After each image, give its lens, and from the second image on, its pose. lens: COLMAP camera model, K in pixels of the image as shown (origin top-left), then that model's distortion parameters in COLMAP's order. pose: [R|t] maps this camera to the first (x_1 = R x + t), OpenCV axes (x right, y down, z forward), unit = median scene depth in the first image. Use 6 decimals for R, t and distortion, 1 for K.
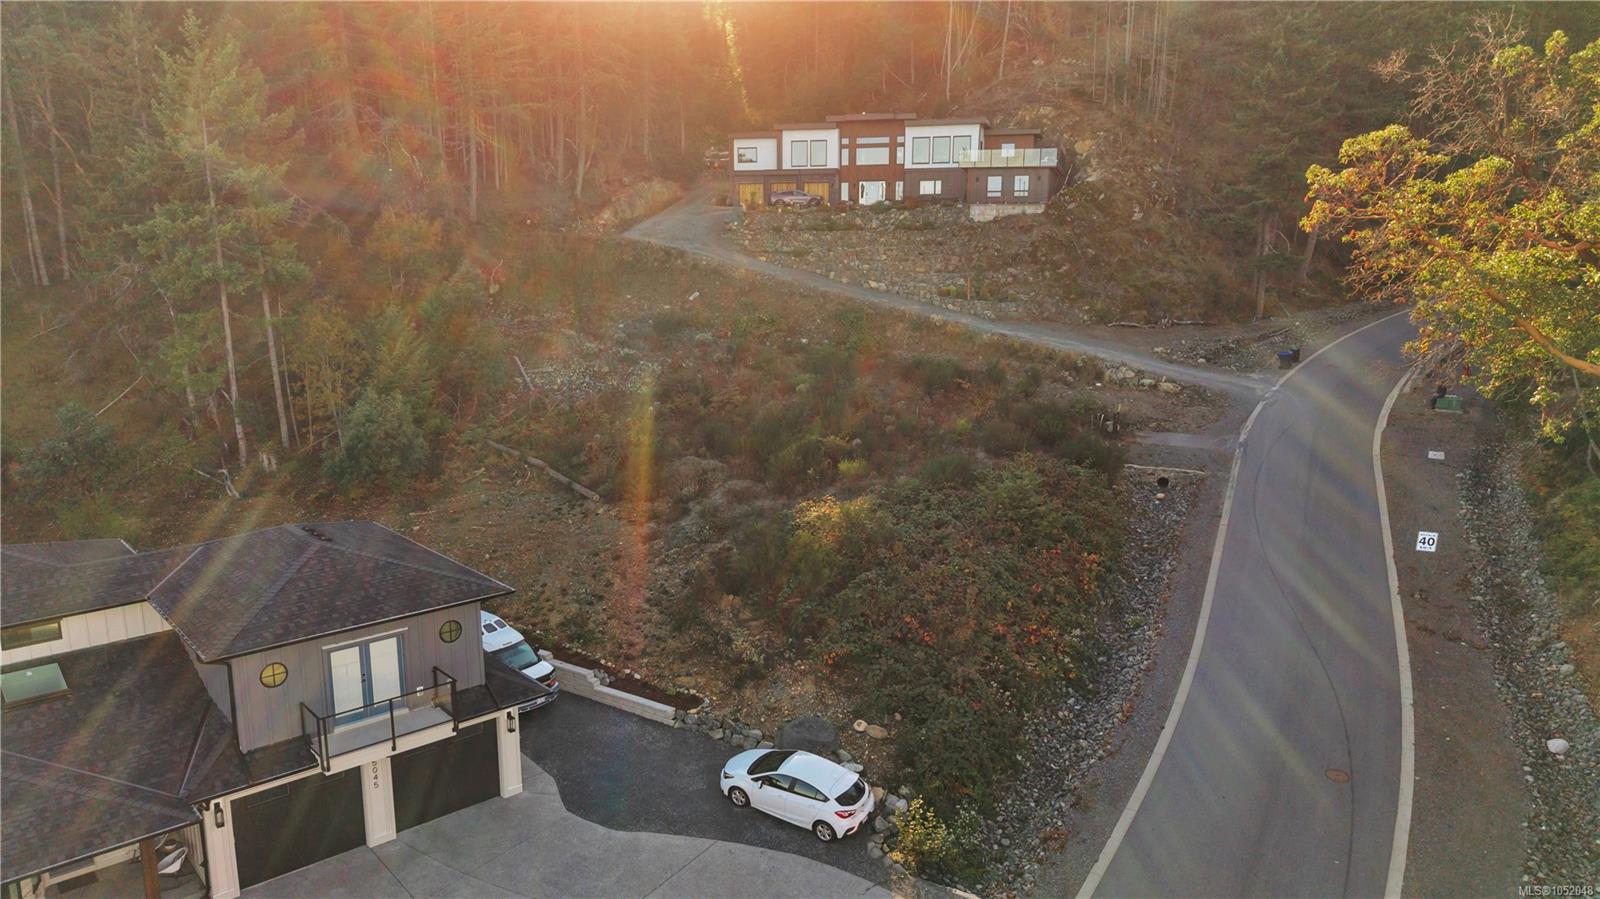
lens RADIAL K [[1073.4, 0, 799.9], [0, 1073.4, 445.8], [0, 0, 1]] dist [0.030723, -0.043143]
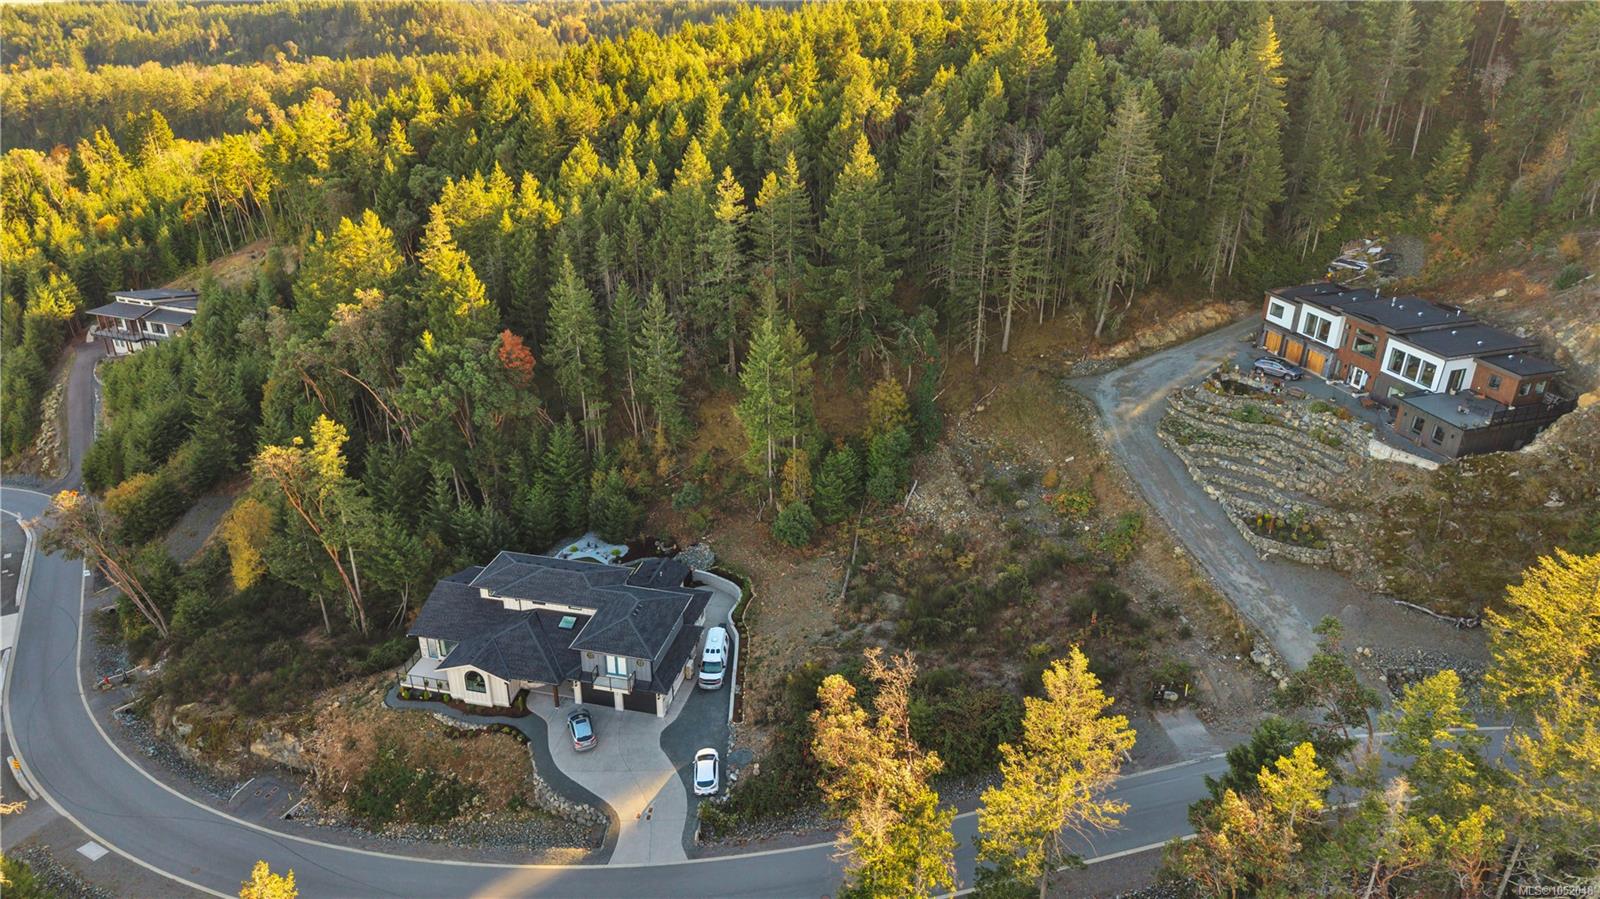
lens RADIAL K [[1073.4, 0, 811.9], [0, 1073.4, 444.3], [0, 0, 1]] dist [0.030723, -0.043143]
pose [[0.566654, 0.360370, -0.740970, 1.167951], [-0.161270, 0.930398, 0.329167, -0.873914], [0.808020, -0.067027, 0.585331, -0.218062]]
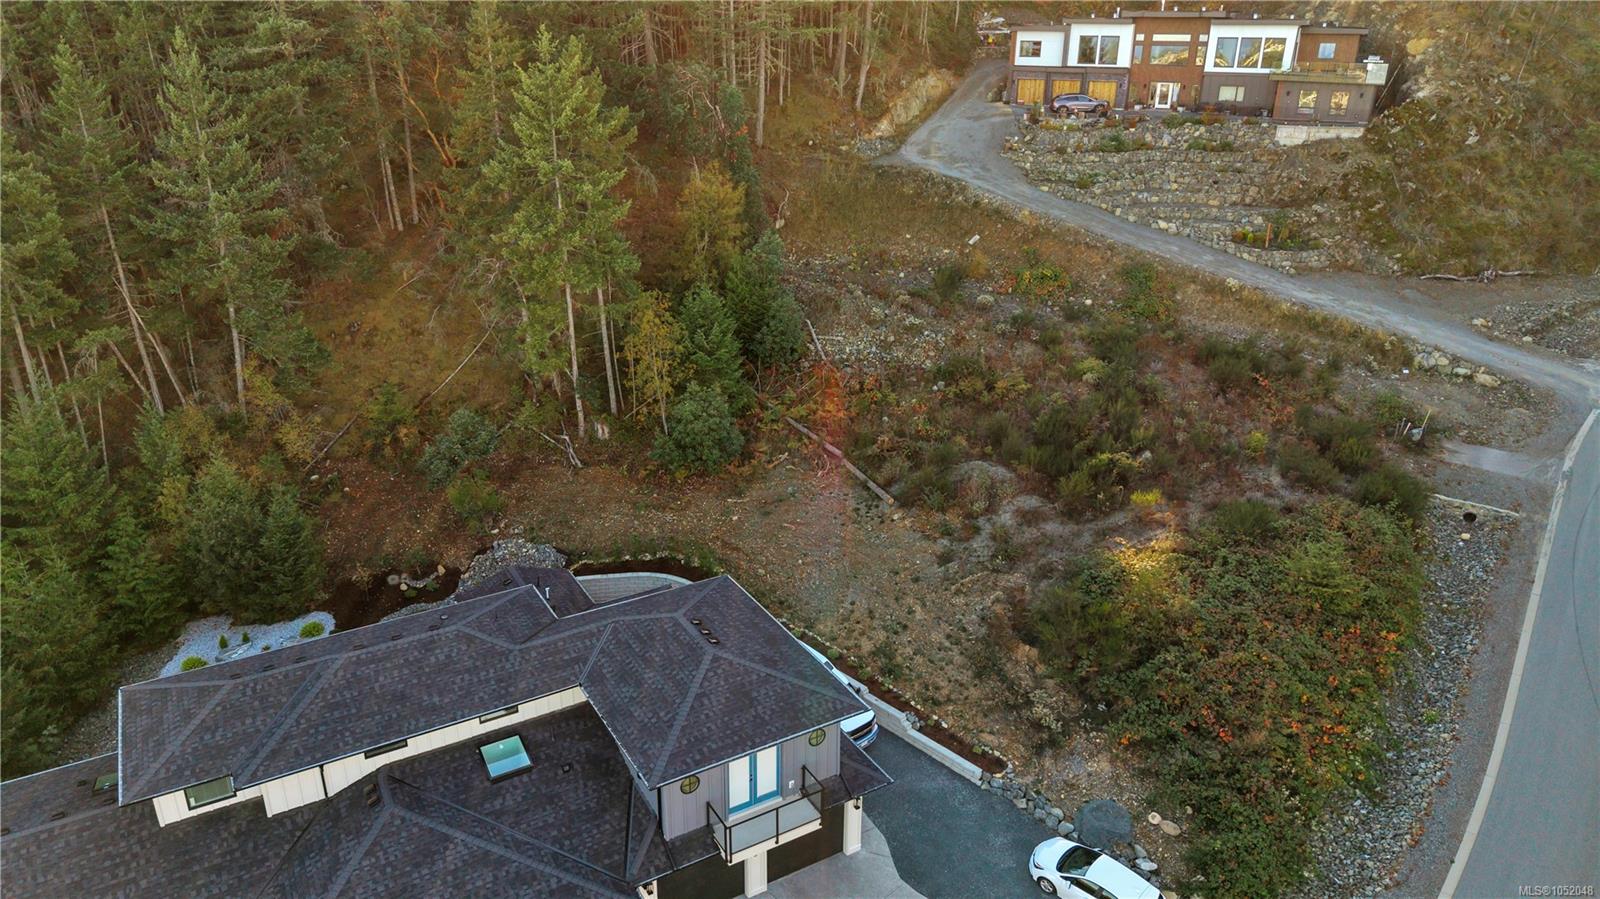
lens RADIAL K [[1073.4, 0, 791.9], [0, 1073.4, 454.0], [0, 0, 1]] dist [0.030723, -0.043143]
pose [[0.978332, 0.085423, -0.188598, -0.088686], [-0.045425, 0.977283, 0.207012, -0.215333], [0.201997, -0.193959, 0.959988, -0.045673]]
